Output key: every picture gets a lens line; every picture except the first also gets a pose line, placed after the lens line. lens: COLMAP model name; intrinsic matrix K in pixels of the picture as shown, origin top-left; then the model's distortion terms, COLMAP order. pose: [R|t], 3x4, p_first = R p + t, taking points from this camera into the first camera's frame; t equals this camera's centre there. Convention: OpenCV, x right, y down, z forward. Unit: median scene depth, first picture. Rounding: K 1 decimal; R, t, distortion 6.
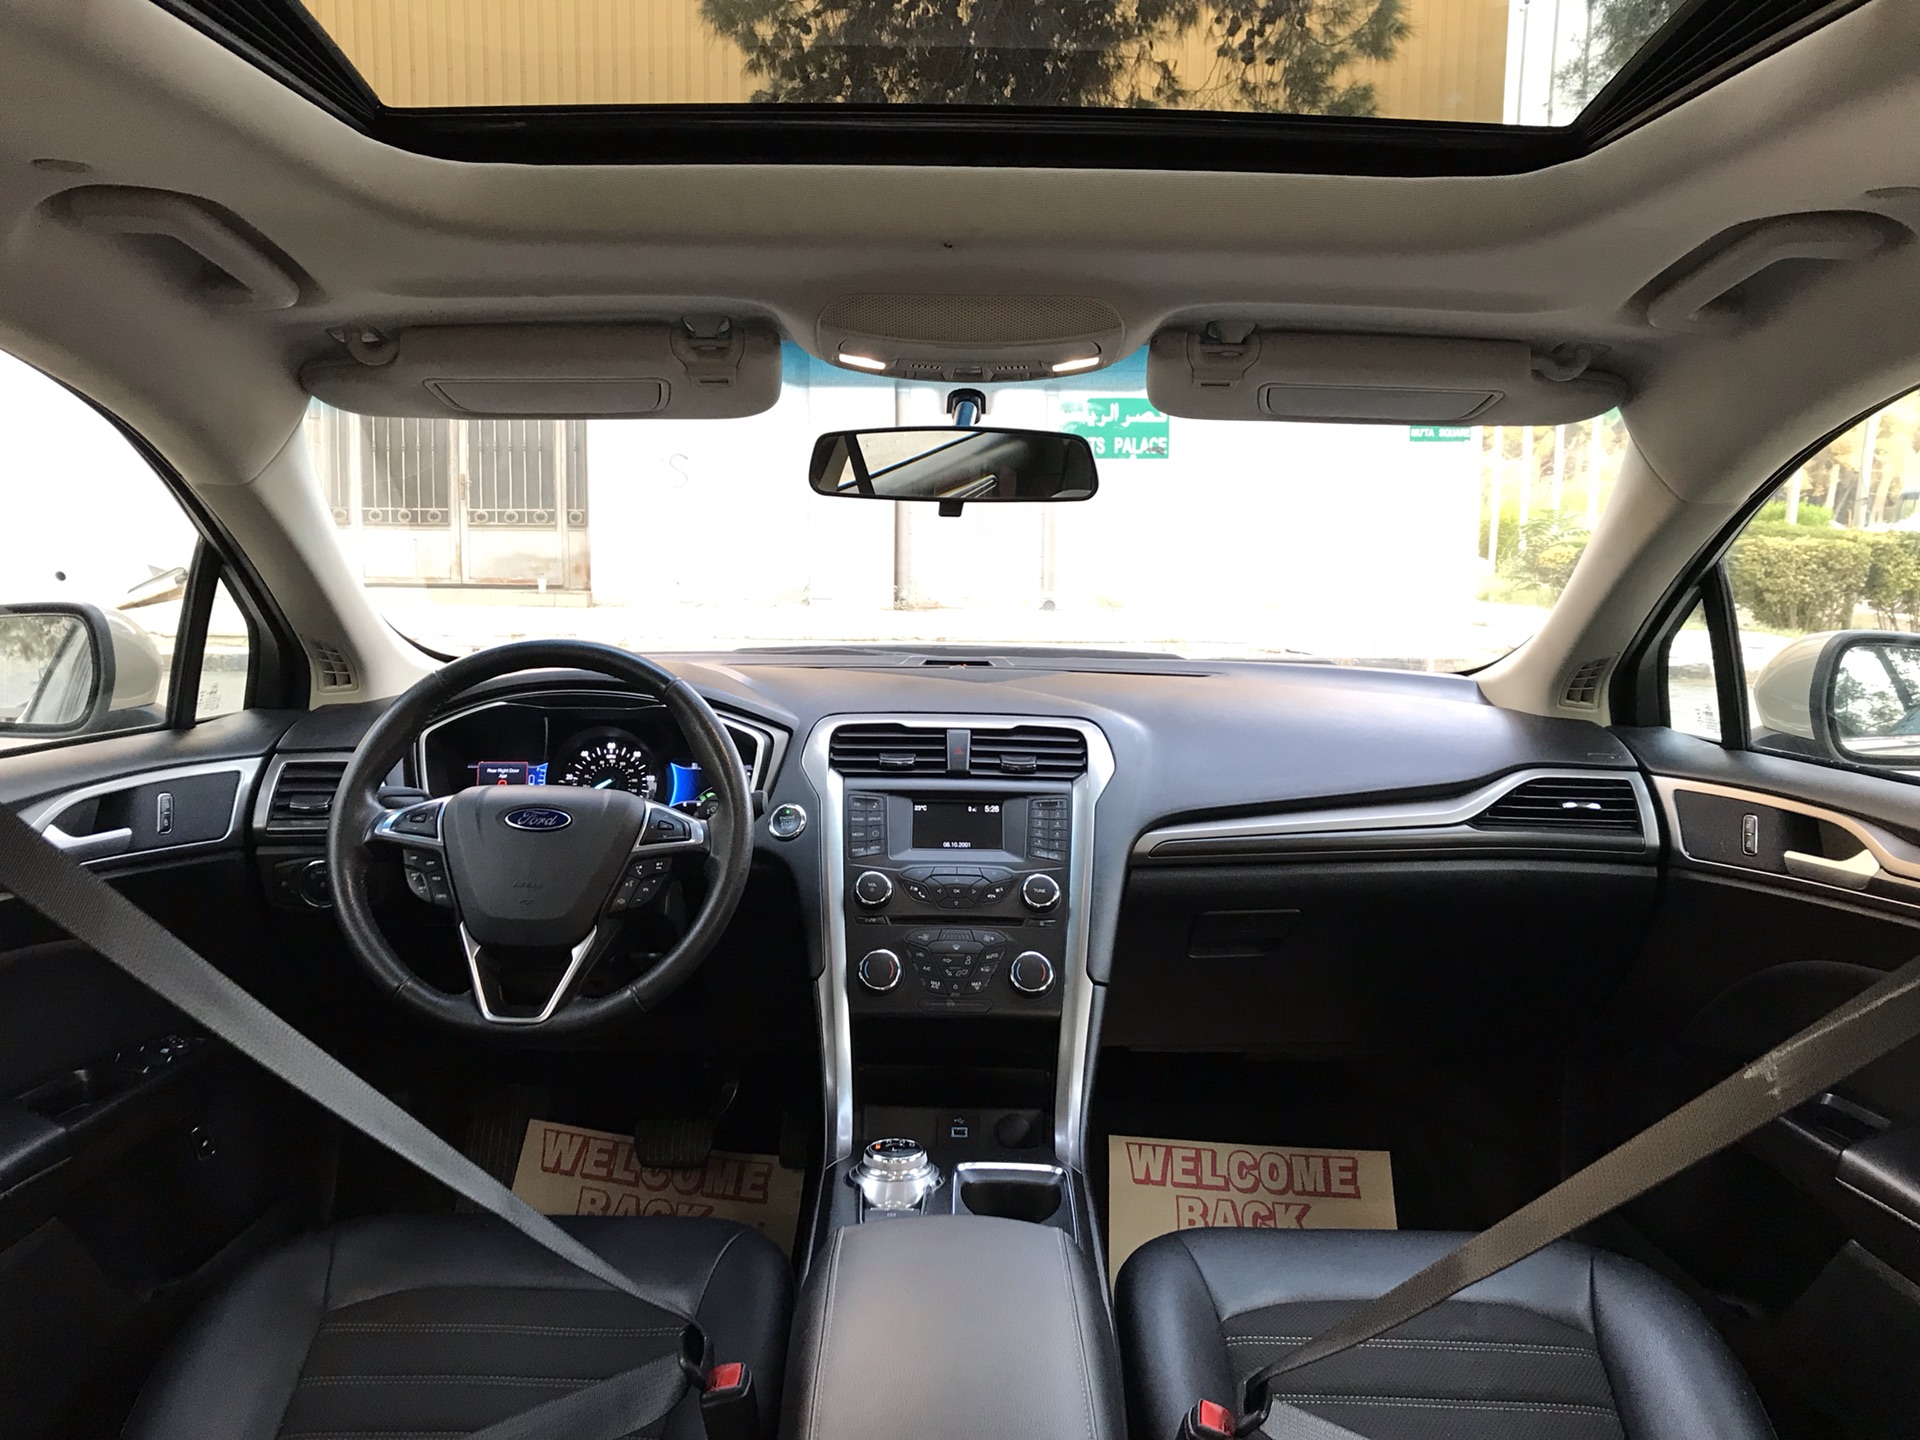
lens RADIAL K [[1594.2, 0, 1038.8], [0, 1594.2, 674.6], [0, 0, 1]] dist [0.047038, -0.003333]
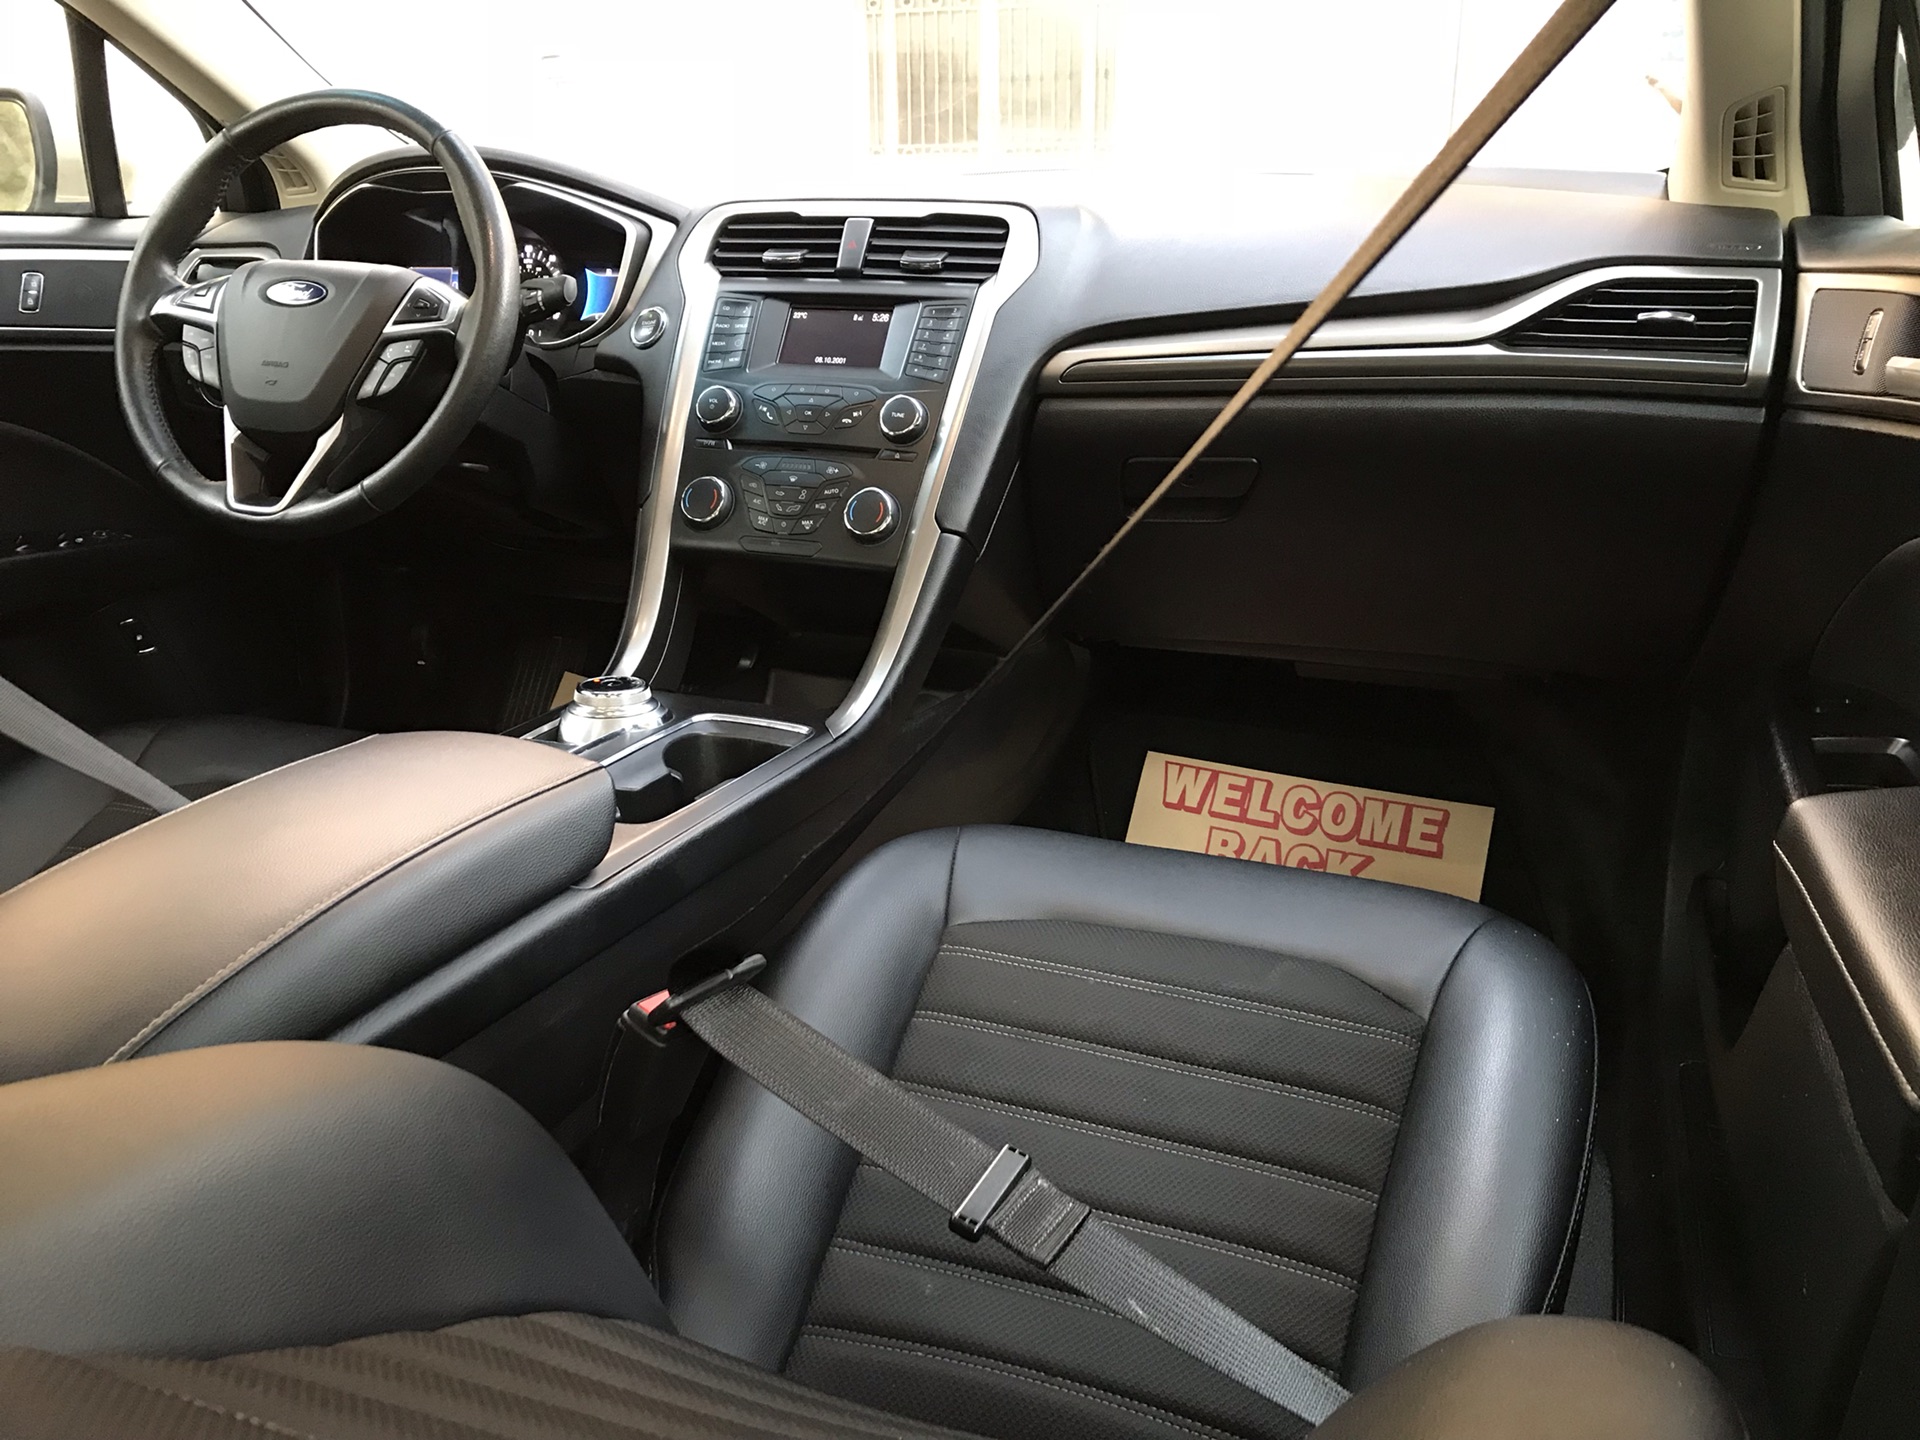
lens RADIAL K [[1621.0, 0, 960.0], [0, 1621.0, 720.0], [0, 0, 1]] dist [0.053378, -0.154948]
pose [[0.922166, 0.099961, -0.373655, 0.325256], [-0.011236, 0.972544, 0.232447, 0.088509], [0.386632, -0.210156, 0.897970, 0.233834]]
